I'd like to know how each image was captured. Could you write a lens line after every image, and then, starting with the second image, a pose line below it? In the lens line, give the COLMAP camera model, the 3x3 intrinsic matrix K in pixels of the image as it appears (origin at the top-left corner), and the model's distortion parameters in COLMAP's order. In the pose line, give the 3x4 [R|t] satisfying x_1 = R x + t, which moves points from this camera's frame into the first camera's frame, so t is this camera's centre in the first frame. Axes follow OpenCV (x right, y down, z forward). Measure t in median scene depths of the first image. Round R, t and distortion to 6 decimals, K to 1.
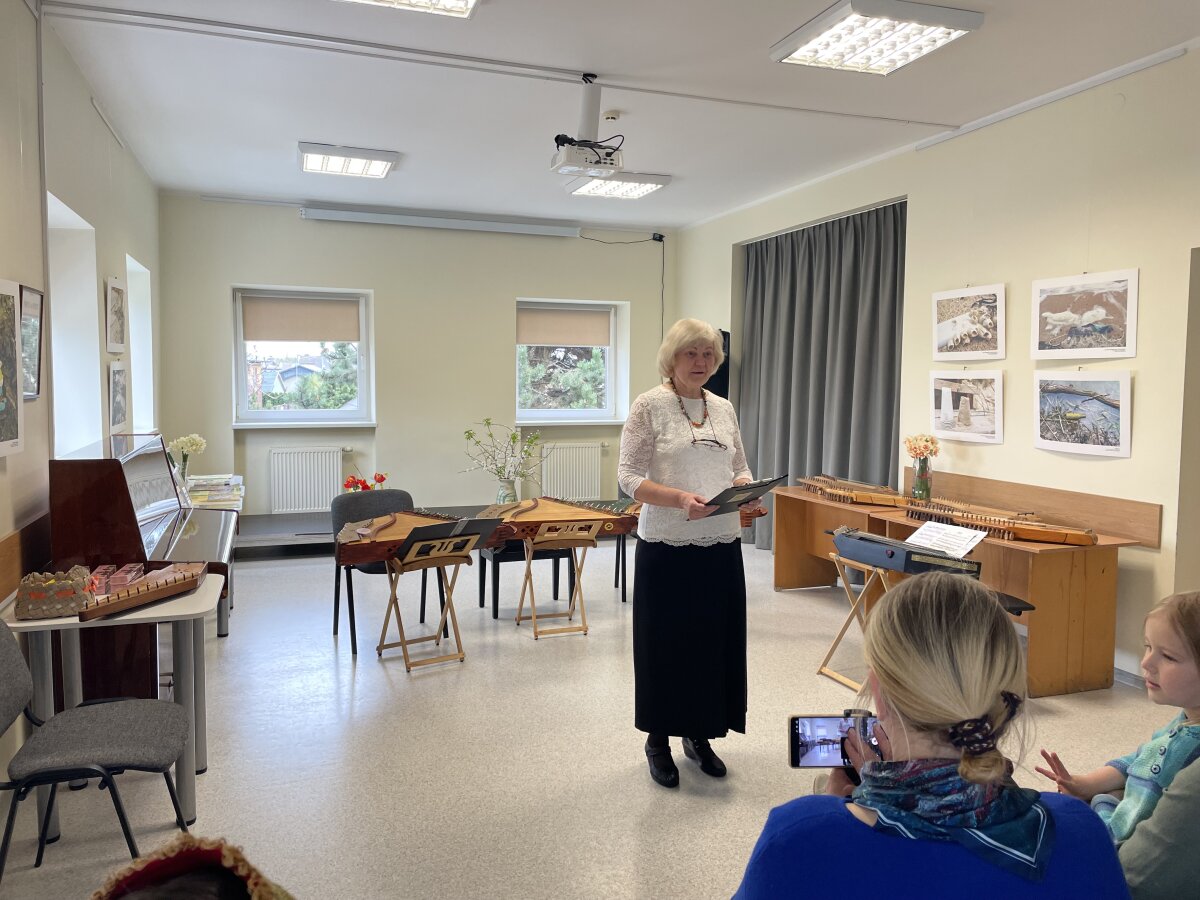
lens RADIAL K [[912.7, 0, 599.0], [0, 912.7, 439.2], [0, 0, 1]] dist [0.069227, -0.089961]
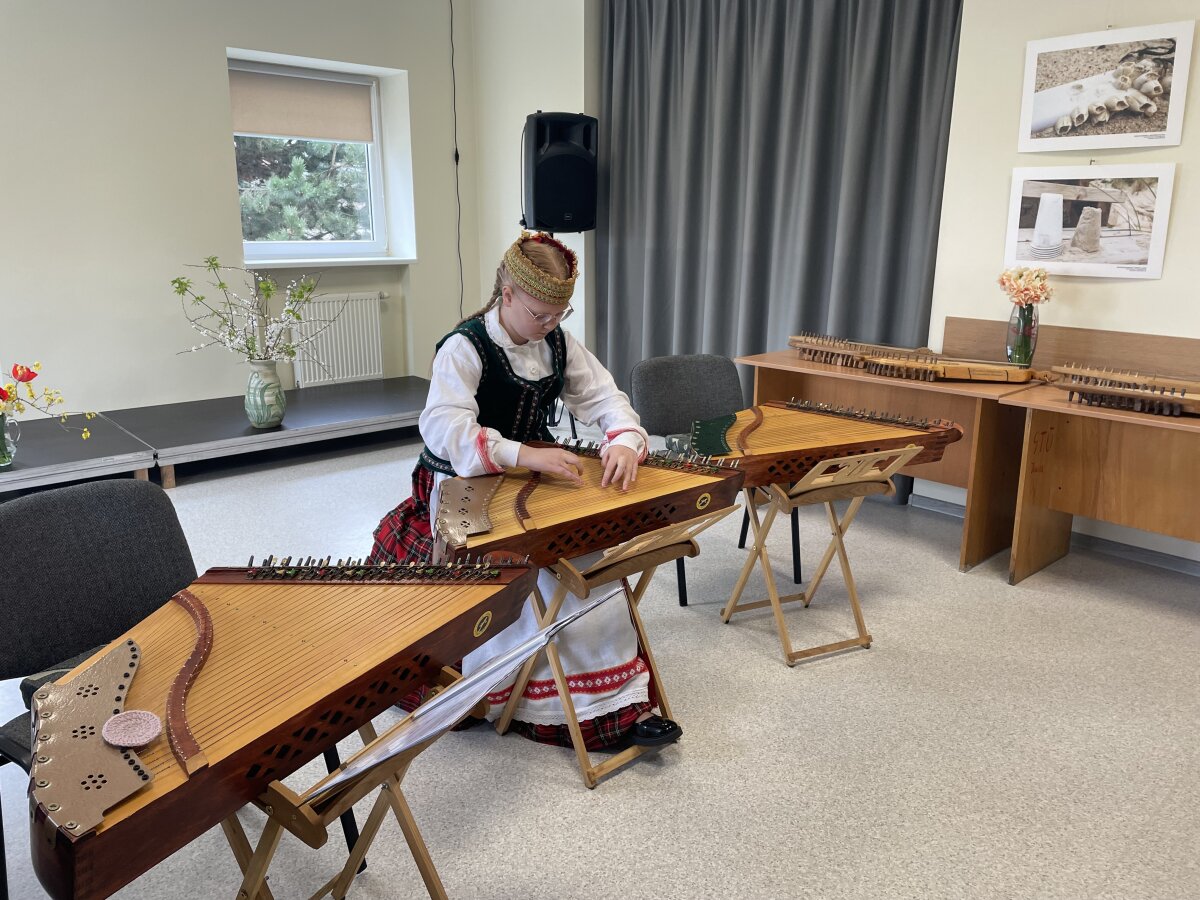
lens RADIAL K [[912.7, 0, 599.0], [0, 912.7, 439.2], [0, 0, 1]] dist [0.069227, -0.089961]
pose [[0.920910, -0.090000, 0.379242, -0.142902], [0.023305, 0.983950, 0.176913, -0.006475], [-0.389078, -0.154083, 0.908227, 0.393000]]
